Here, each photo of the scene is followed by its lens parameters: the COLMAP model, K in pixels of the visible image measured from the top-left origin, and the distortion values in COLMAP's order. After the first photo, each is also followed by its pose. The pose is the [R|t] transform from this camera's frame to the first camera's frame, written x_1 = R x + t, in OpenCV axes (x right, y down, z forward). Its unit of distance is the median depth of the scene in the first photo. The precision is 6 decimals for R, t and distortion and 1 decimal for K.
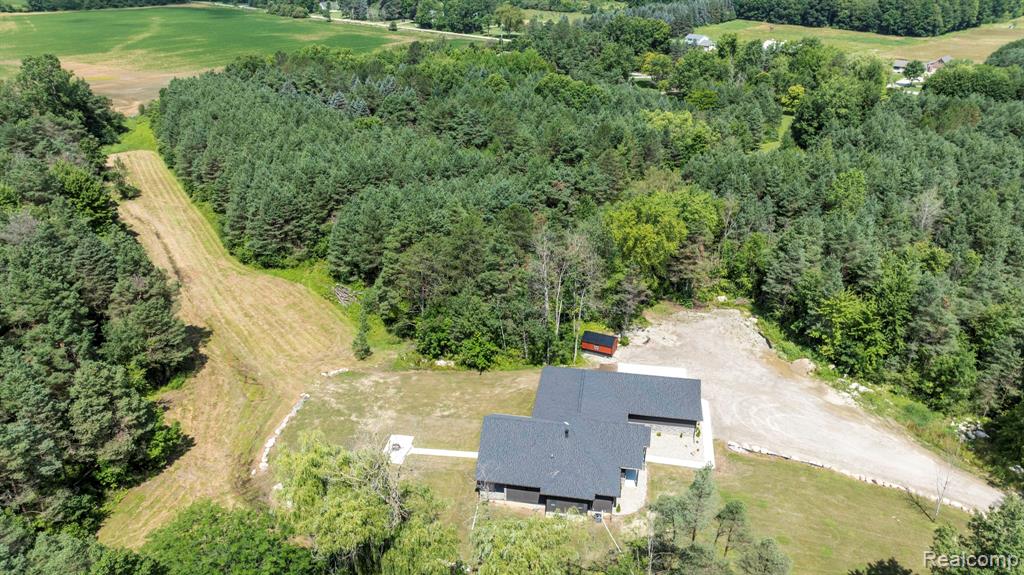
lens RADIAL K [[718.5, 0, 510.9], [0, 718.5, 289.1], [0, 0, 1]] dist [-0.041709, 0.041972]
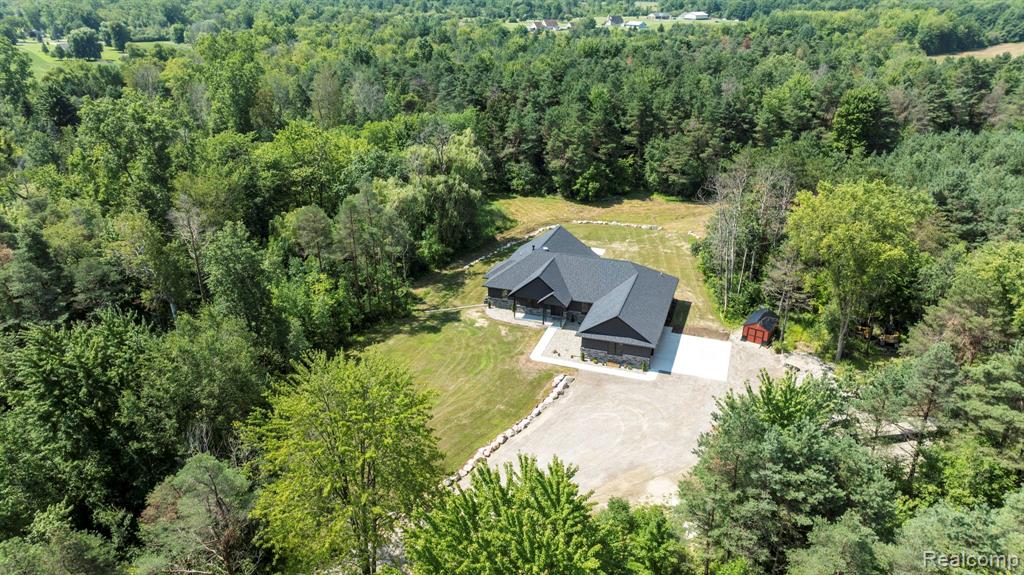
lens RADIAL K [[718.5, 0, 508.8], [0, 718.5, 287.6], [0, 0, 1]] dist [-0.041709, 0.041972]
pose [[-0.180817, 0.380465, -0.906946, 0.904238], [-0.437343, 0.794857, 0.420636, -0.177438], [0.880929, 0.472705, 0.022670, 0.722619]]
